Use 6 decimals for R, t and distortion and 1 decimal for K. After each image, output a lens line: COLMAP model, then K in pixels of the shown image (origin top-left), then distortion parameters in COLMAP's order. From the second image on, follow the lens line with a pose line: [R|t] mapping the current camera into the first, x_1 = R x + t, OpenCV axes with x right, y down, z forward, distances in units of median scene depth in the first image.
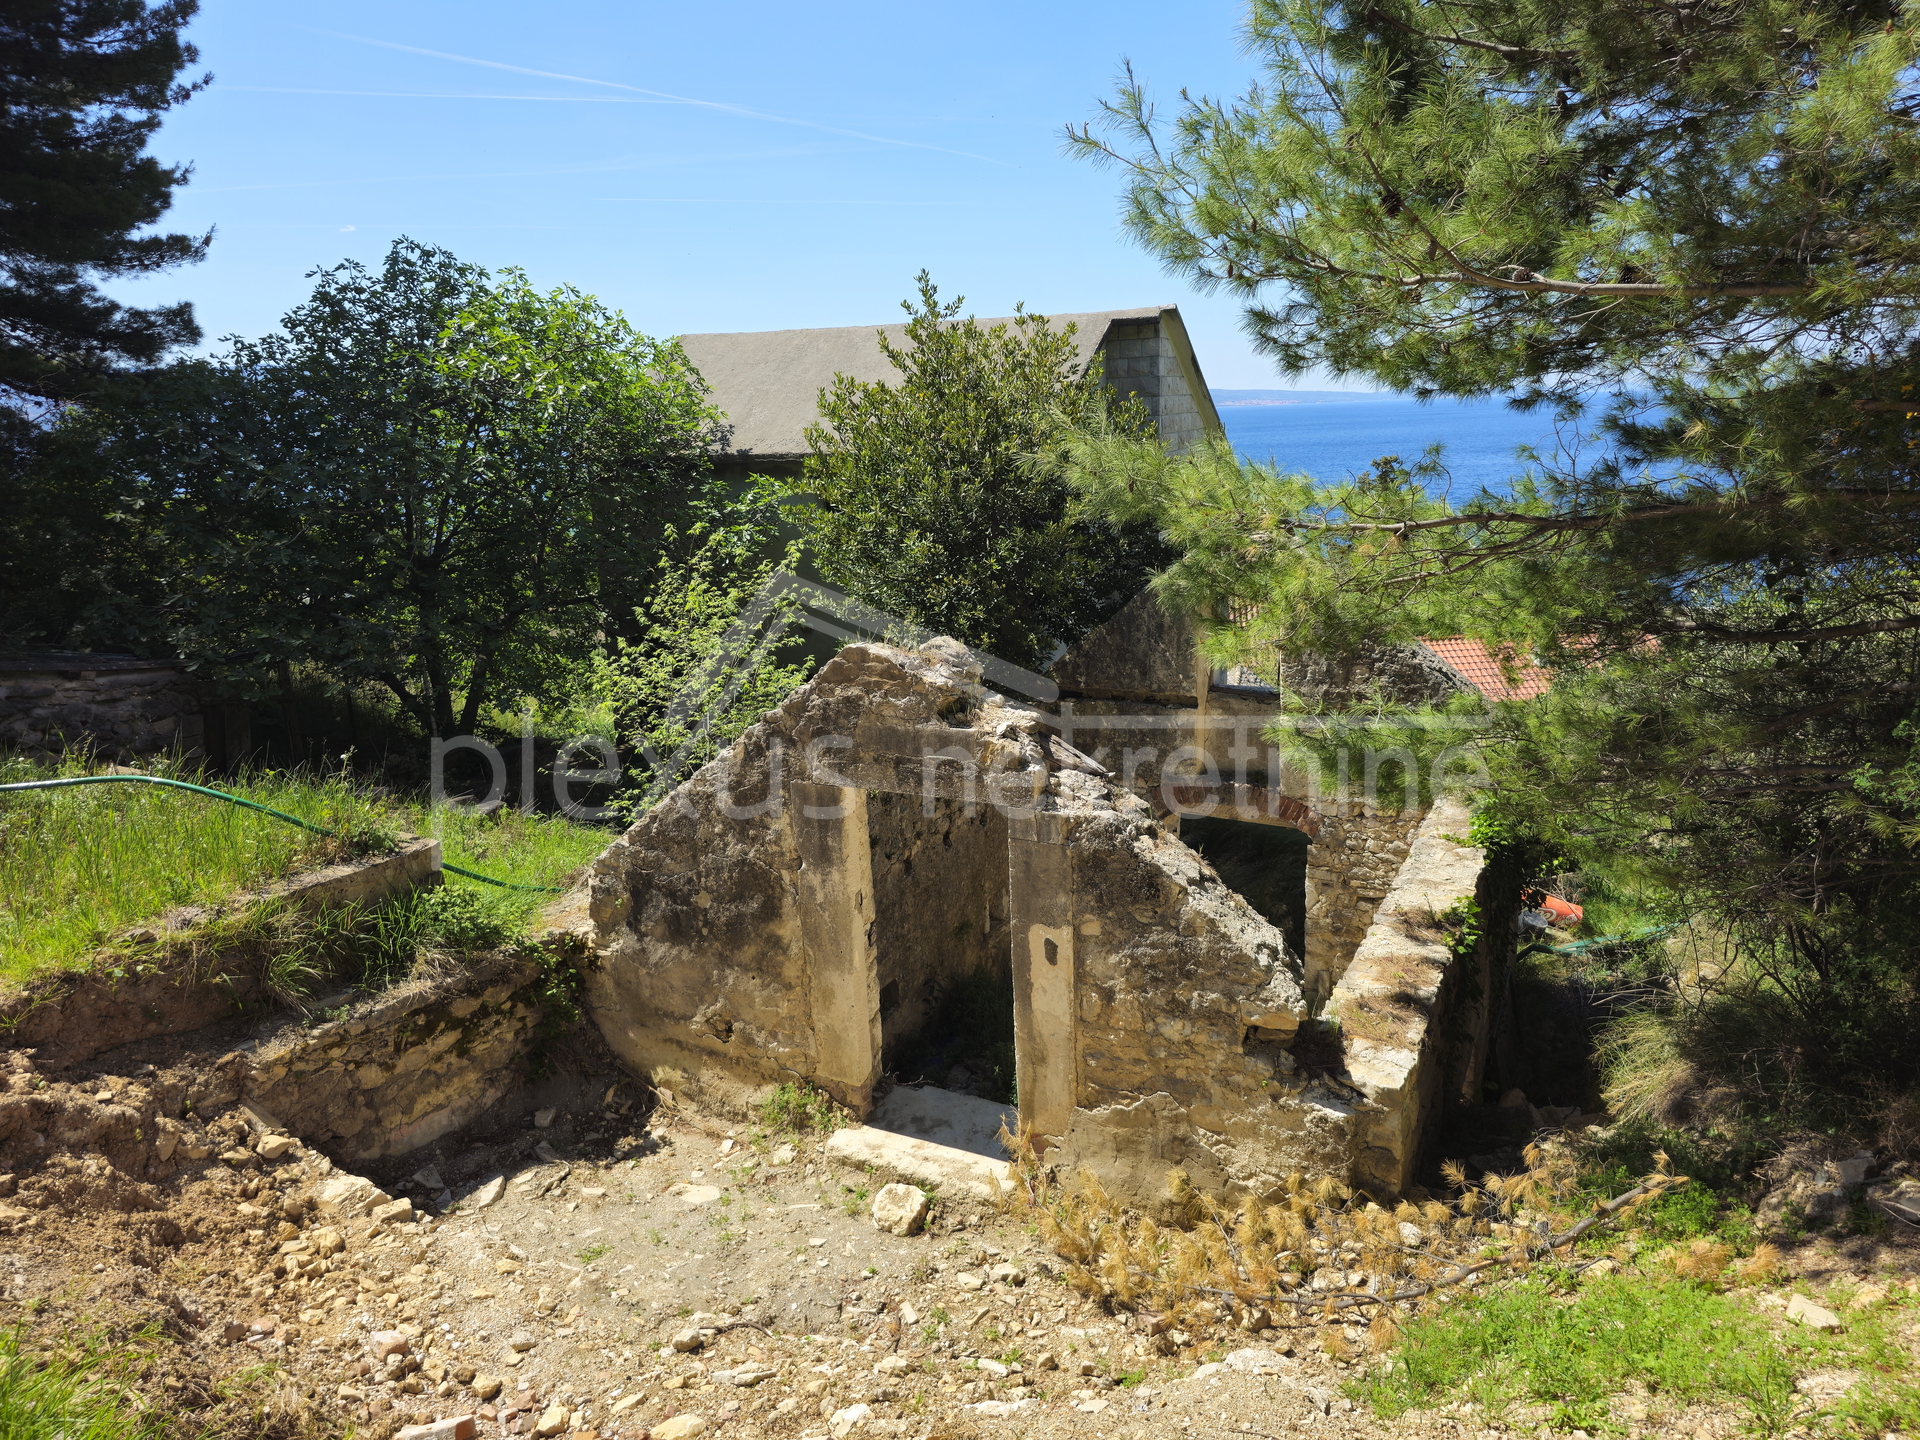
lens RADIAL K [[1279.9, 0, 960.0], [0, 1279.9, 720.0], [0, 0, 1]] dist [0.000714, -0.002337]
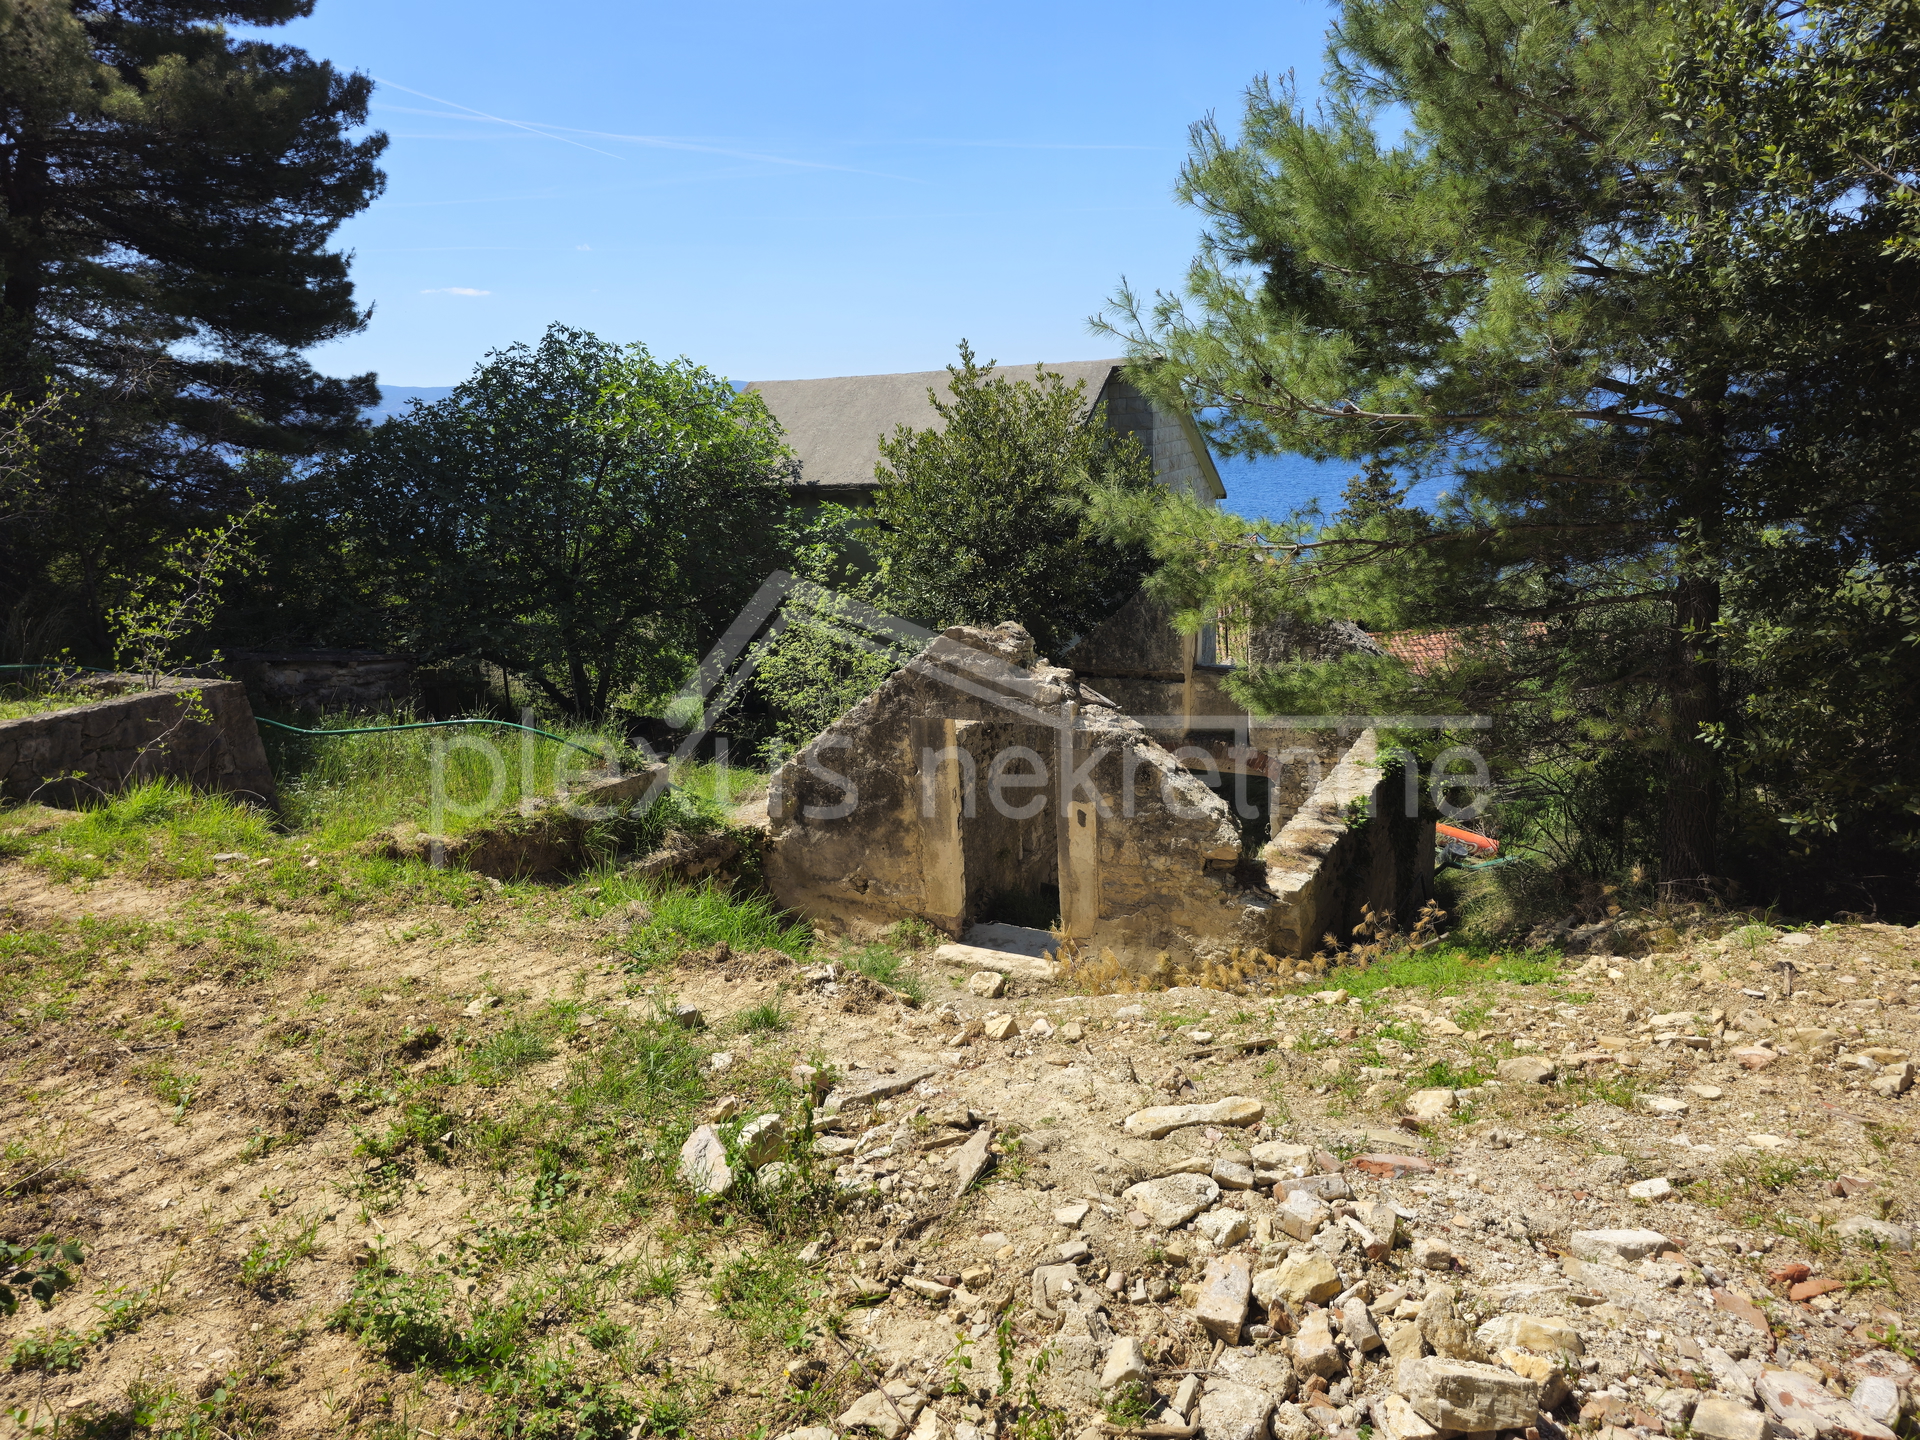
lens RADIAL K [[1246.8, 0, 930.1], [0, 1246.8, 736.0], [0, 0, 1]] dist [-0.000914, -0.001043]
pose [[0.999521, -0.011666, -0.028655, -0.057268], [0.011977, 0.999871, 0.010706, 0.048668], [0.028527, -0.011044, 0.999532, -0.438700]]
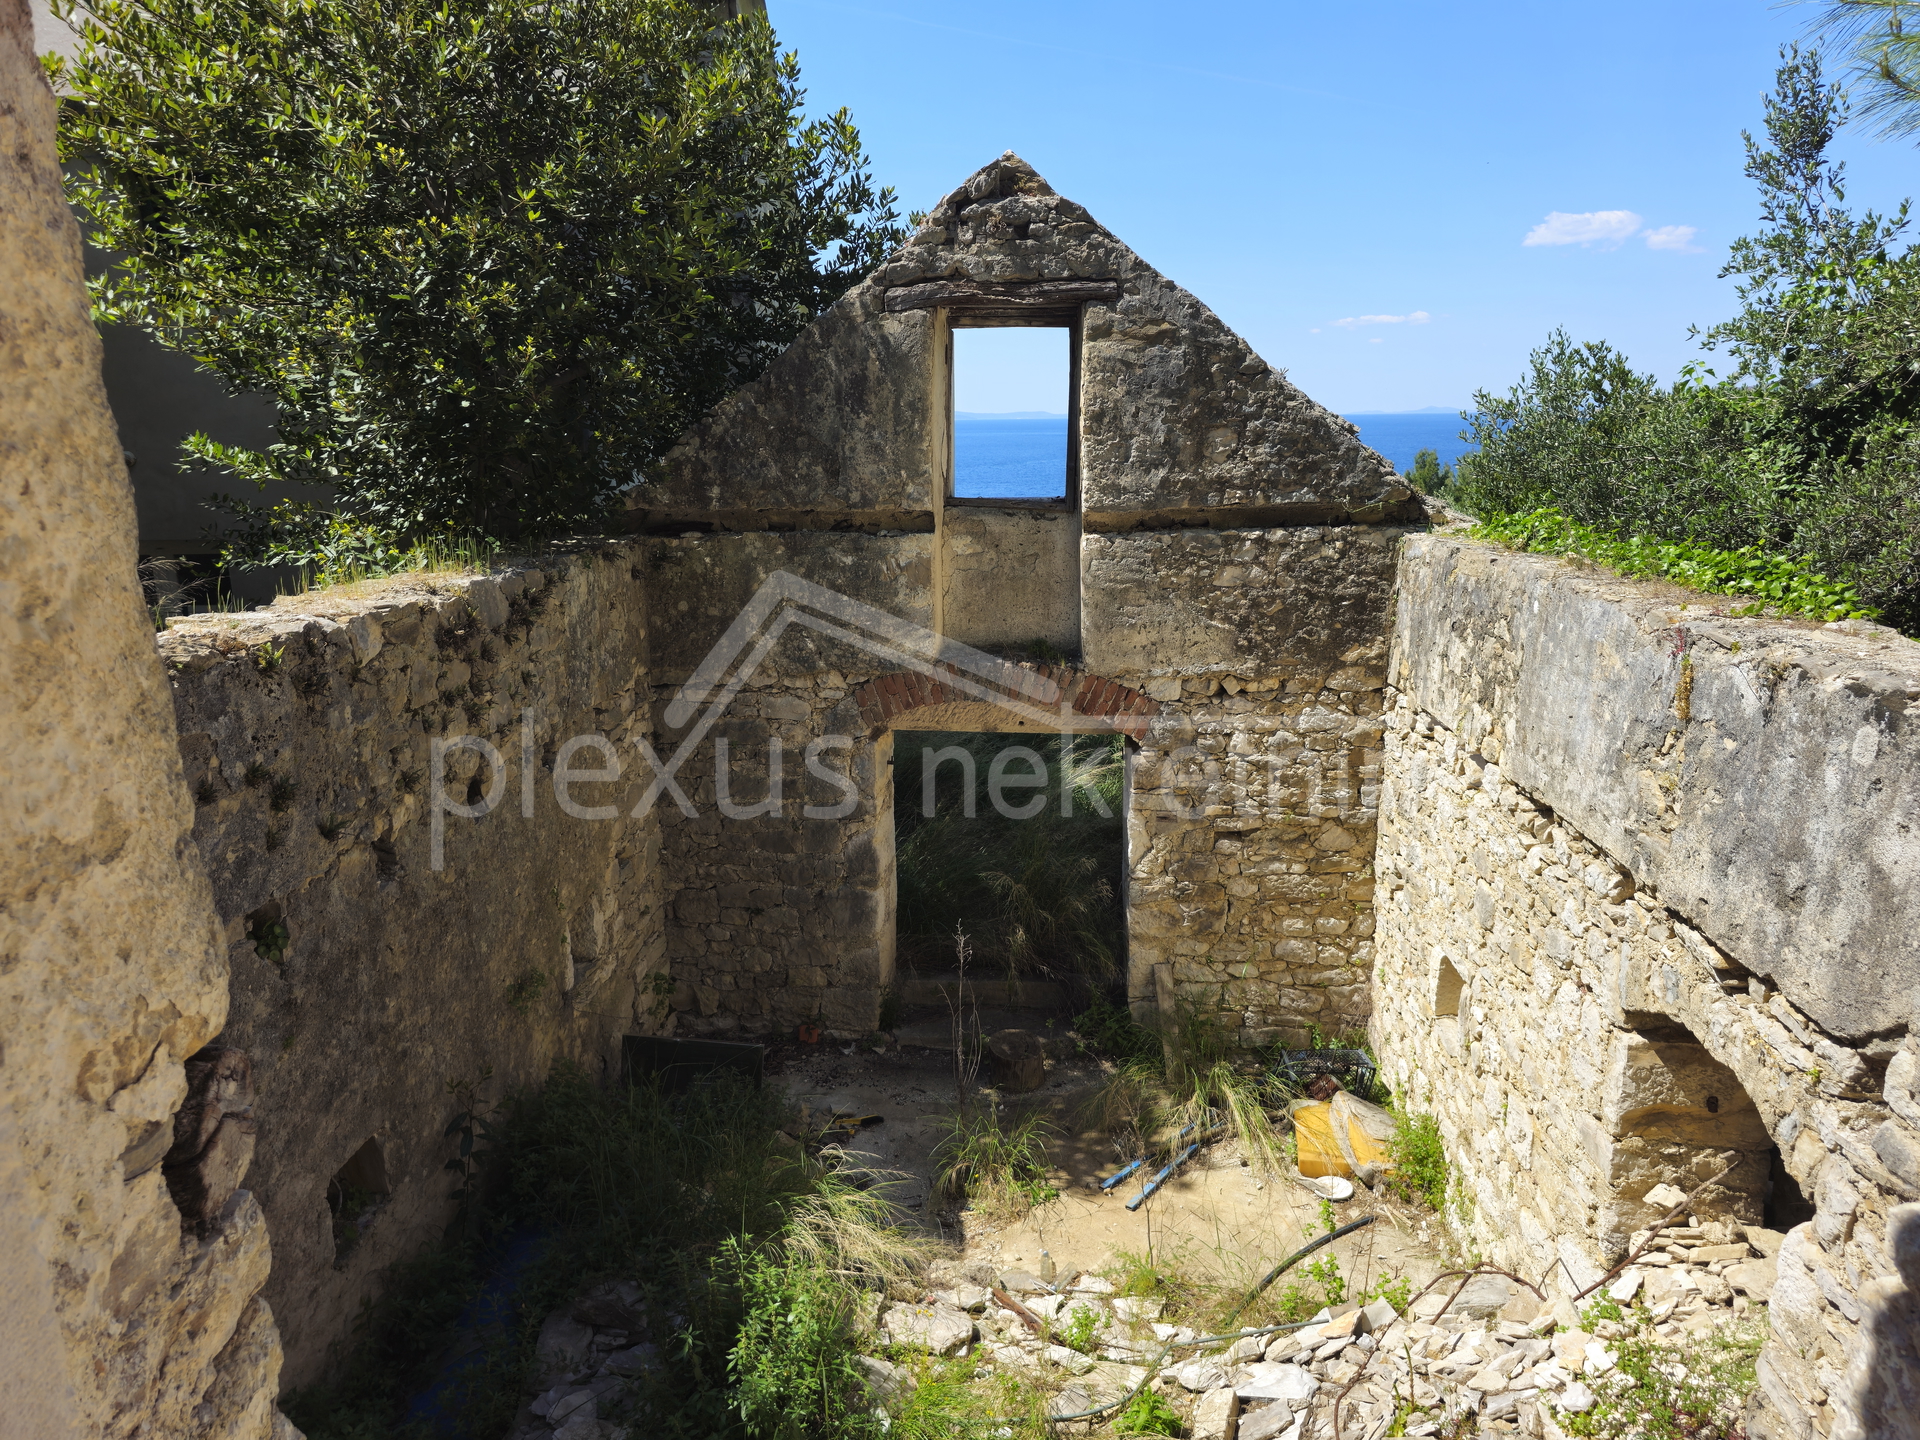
lens RADIAL K [[1279.9, 0, 960.0], [0, 1279.9, 720.0], [0, 0, 1]] dist [0.000714, -0.002337]
pose [[0.925842, -0.079621, 0.369428, -0.032481], [0.077560, 0.996778, 0.020453, 0.109940], [-0.369866, 0.009717, 0.929034, 0.834110]]
